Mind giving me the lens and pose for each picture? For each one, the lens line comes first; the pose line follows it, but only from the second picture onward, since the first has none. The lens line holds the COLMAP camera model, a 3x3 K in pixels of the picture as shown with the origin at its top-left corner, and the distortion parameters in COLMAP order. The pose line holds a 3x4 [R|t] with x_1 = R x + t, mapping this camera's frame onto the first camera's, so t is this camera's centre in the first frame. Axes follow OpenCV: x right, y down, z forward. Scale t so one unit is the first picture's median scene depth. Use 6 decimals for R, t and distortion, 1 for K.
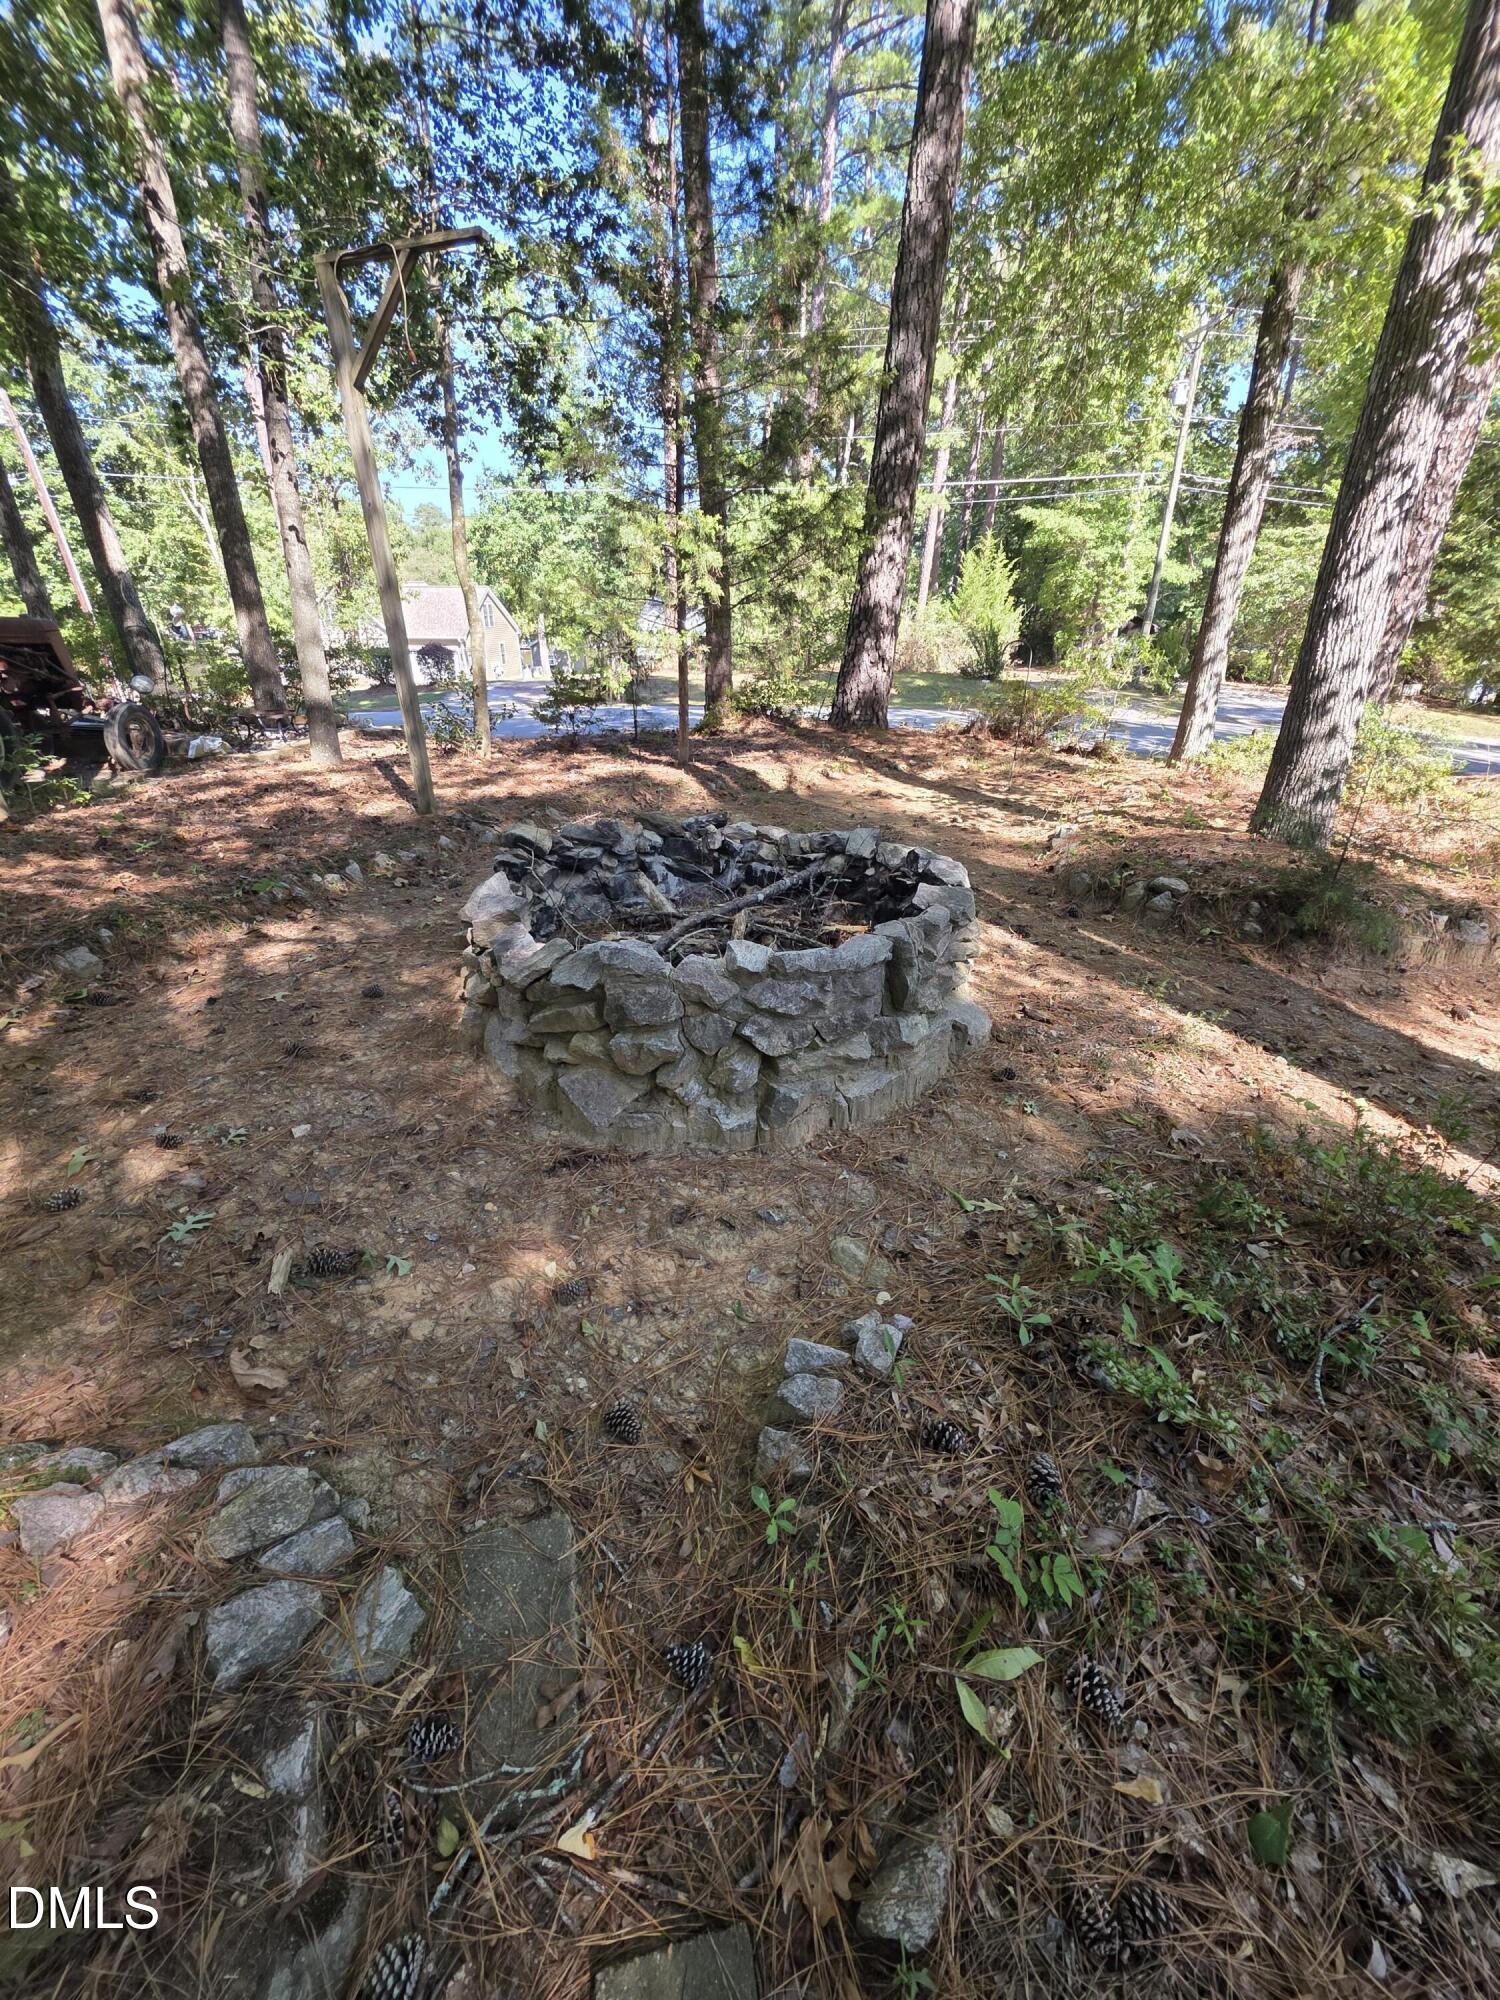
lens RADIAL K [[796.9, 0, 750.0], [0, 796.9, 1000.0], [0, 0, 1]] dist [-0.000107, 0.000107]
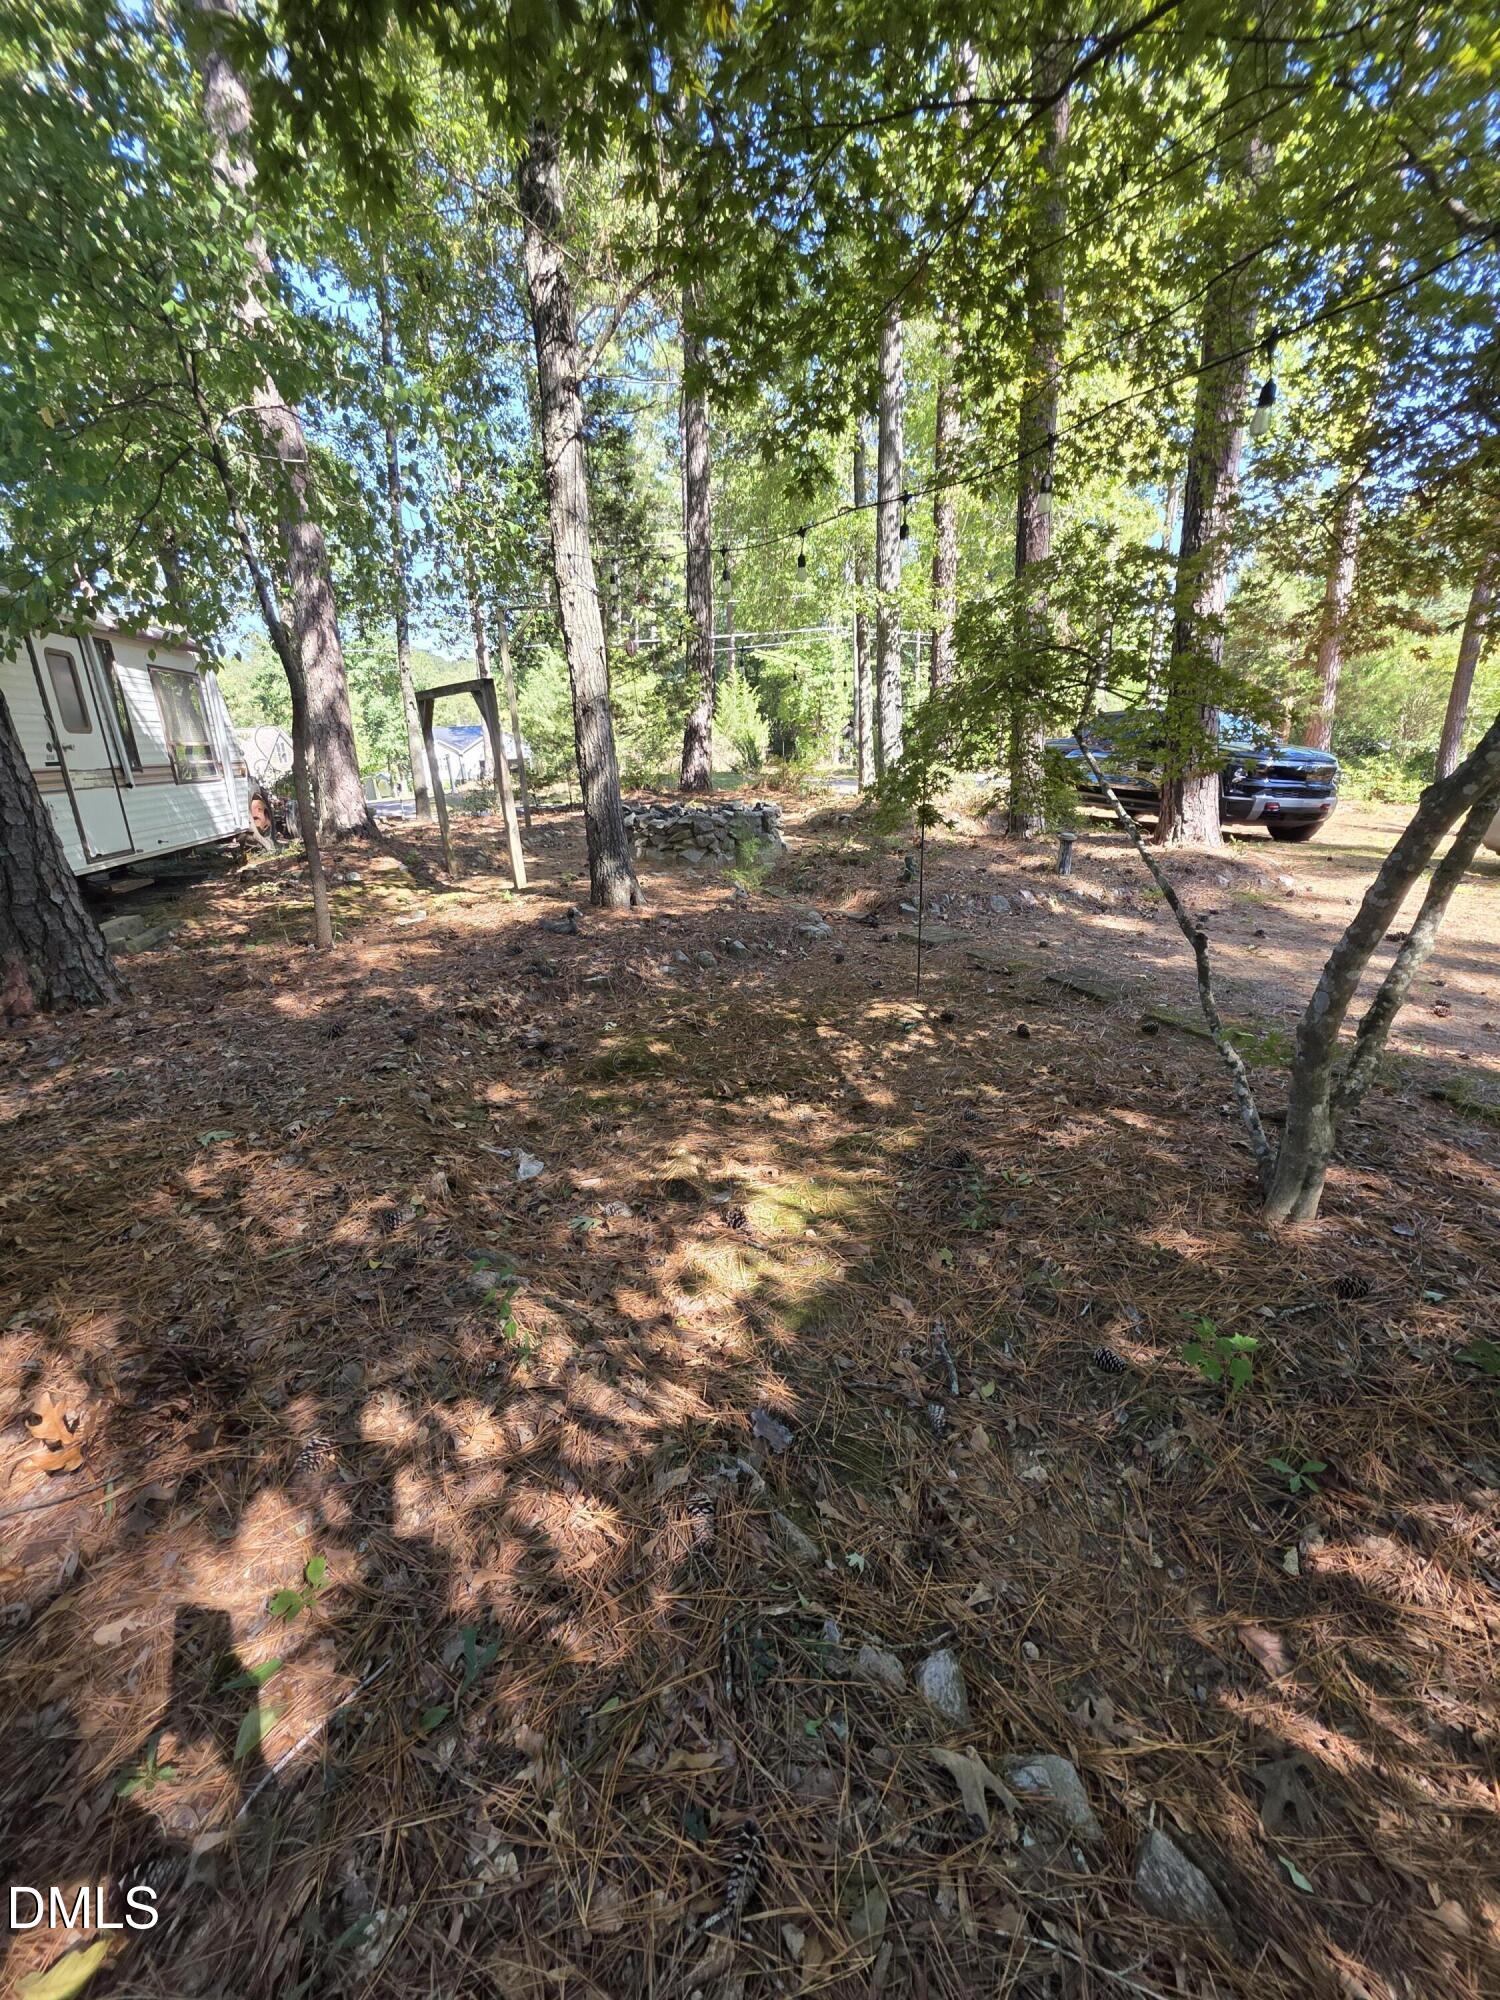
lens RADIAL K [[796.9, 0, 750.0], [0, 796.9, 1000.0], [0, 0, 1]] dist [-0.000107, 0.000107]
pose [[0.959708, -0.136169, 0.245801, -0.079734], [0.166400, 0.980275, -0.106640, 0.103662], [-0.226432, 0.143244, 0.963436, -0.214414]]
